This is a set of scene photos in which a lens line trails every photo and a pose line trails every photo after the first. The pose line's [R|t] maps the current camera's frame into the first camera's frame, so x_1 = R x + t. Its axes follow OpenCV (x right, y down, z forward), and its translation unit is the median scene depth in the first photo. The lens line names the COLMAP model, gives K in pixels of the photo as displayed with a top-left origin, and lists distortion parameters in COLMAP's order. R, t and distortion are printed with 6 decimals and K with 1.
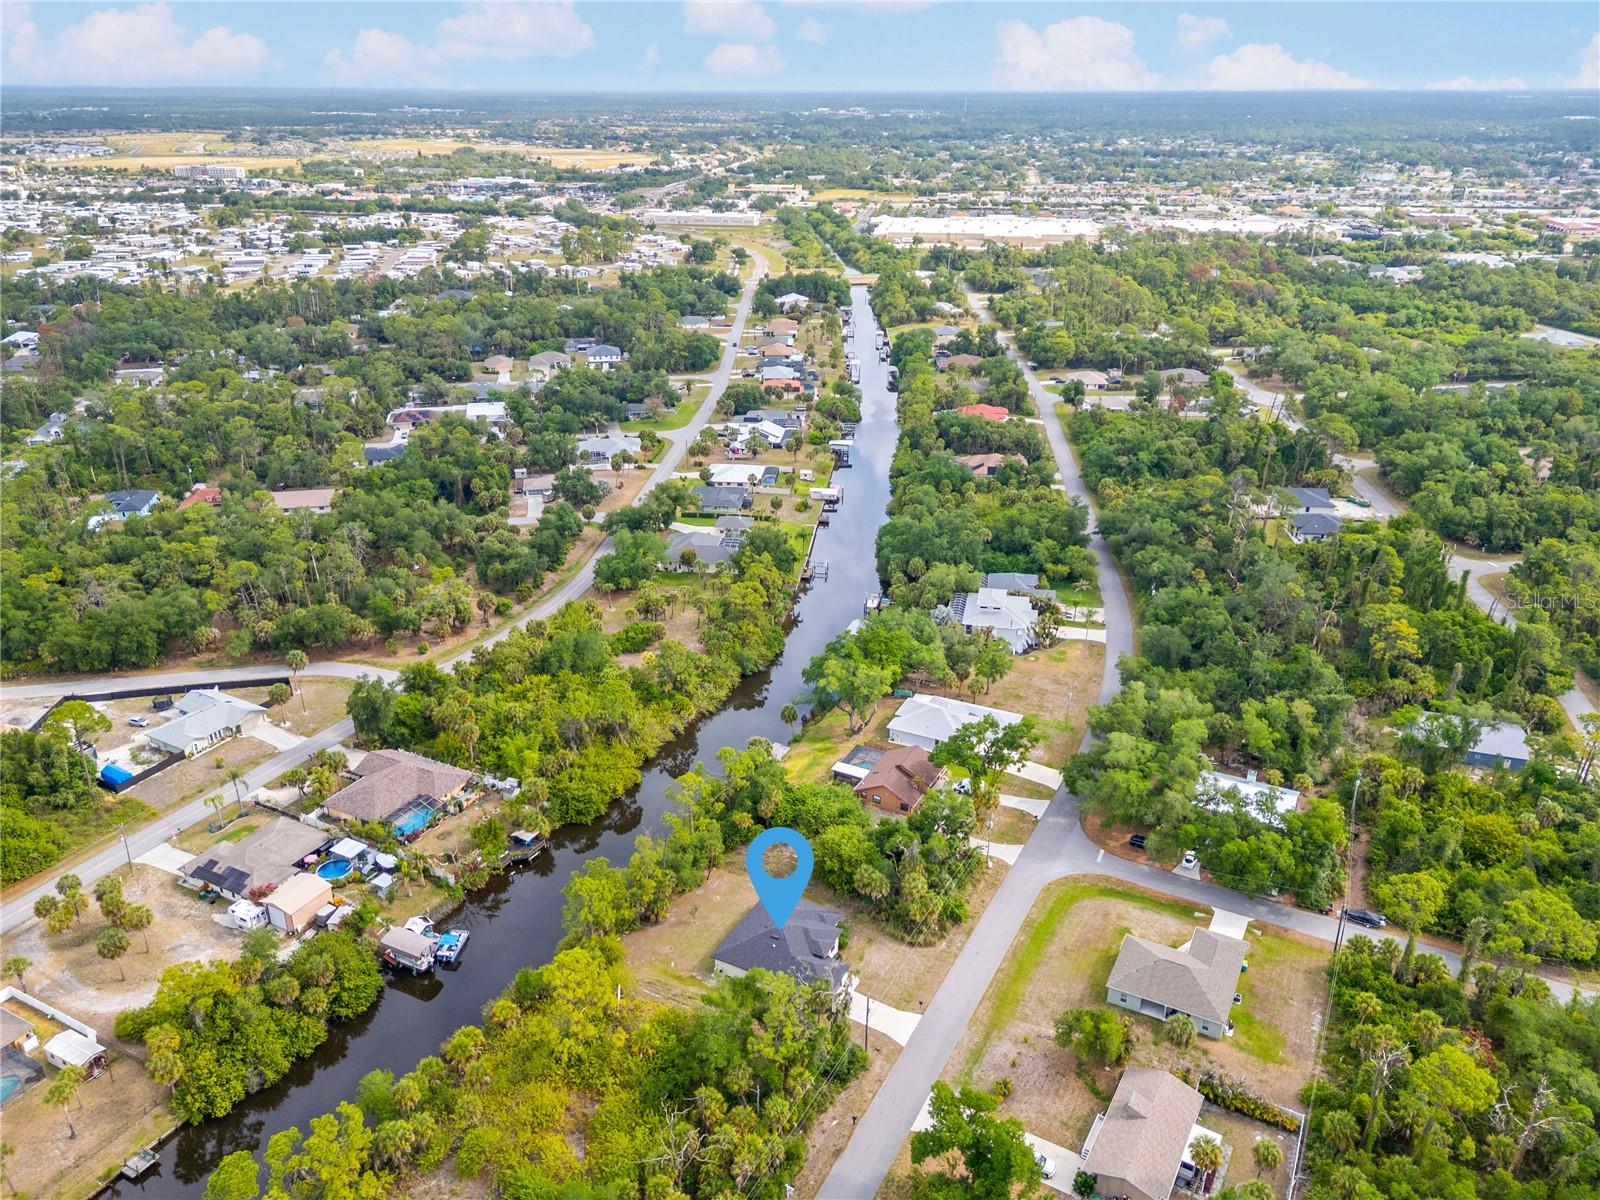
lens RADIAL K [[1159.8, 0, 800.0], [0, 1159.8, 600.0], [0, 0, 1]] dist [0.079805, -0.083919]
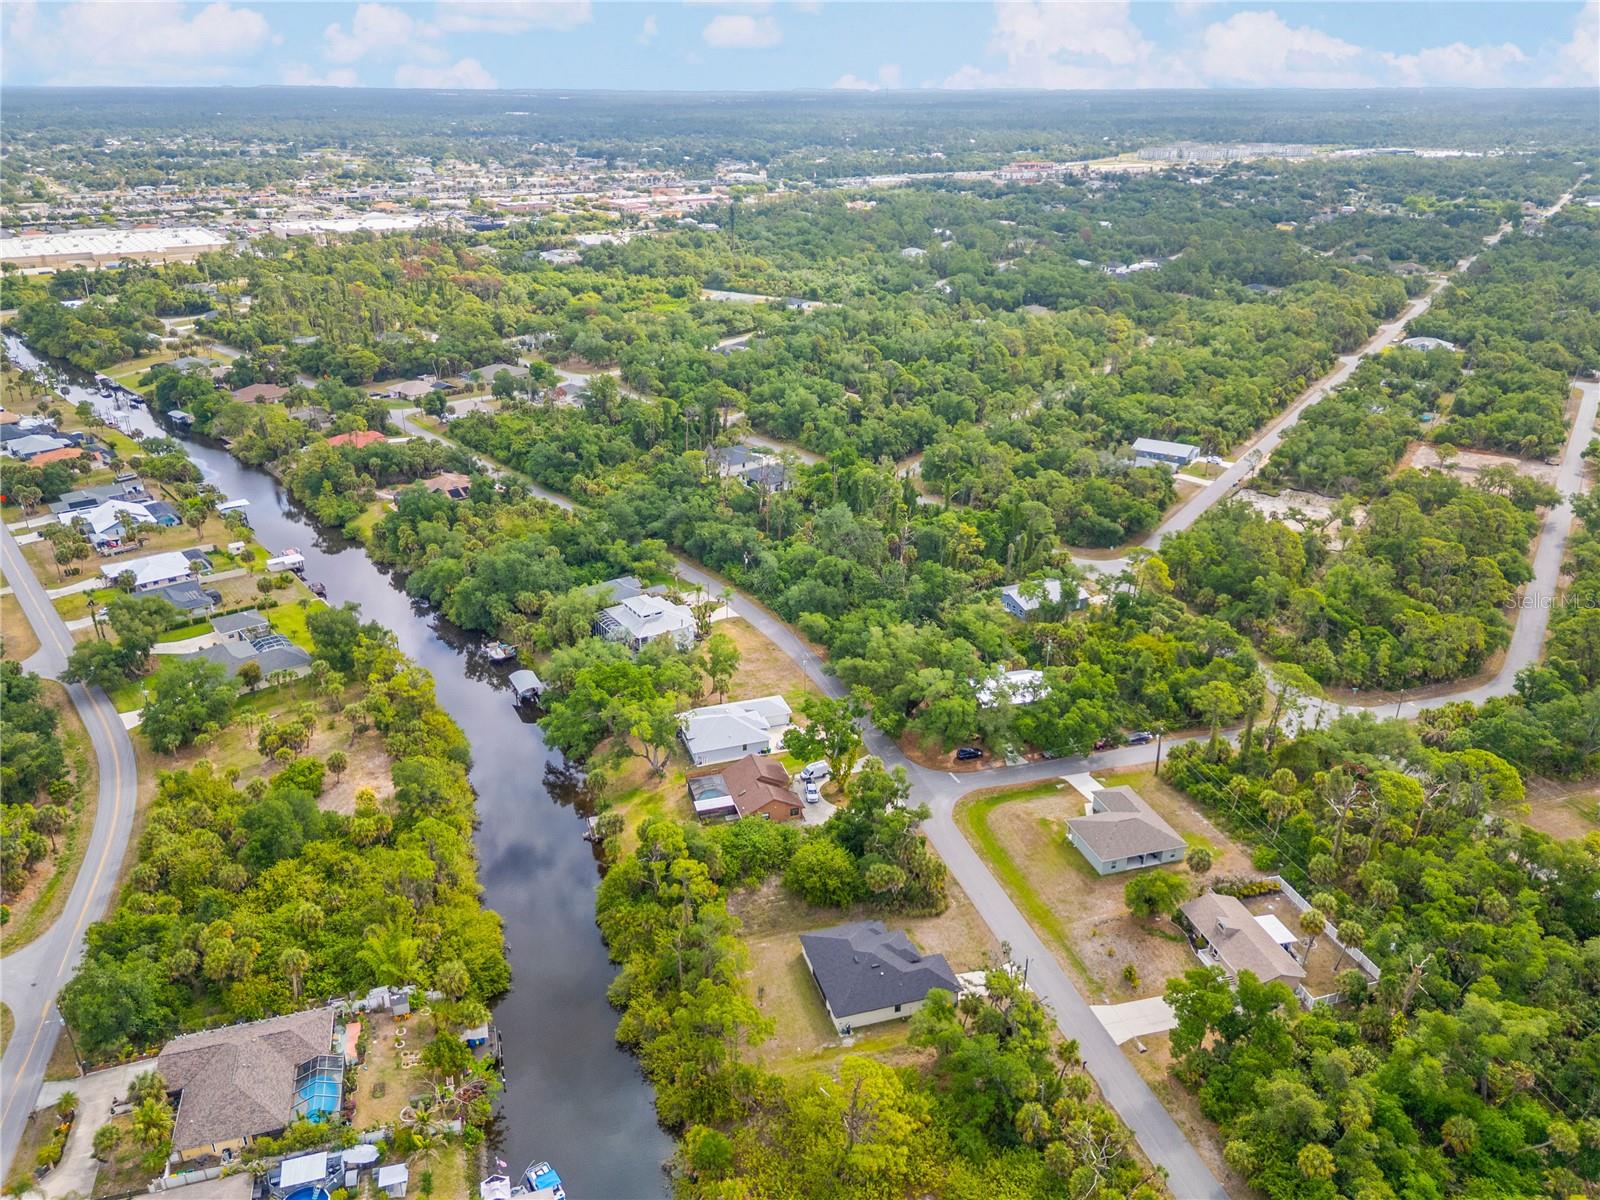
lens RADIAL K [[1159.8, 0, 800.0], [0, 1159.8, 600.0], [0, 0, 1]] dist [0.079805, -0.083919]
pose [[0.718981, -0.280713, 0.635820, -0.382297], [0.279238, 0.954397, 0.105604, -0.076699], [-0.636469, 0.101618, 0.764579, 0.172762]]
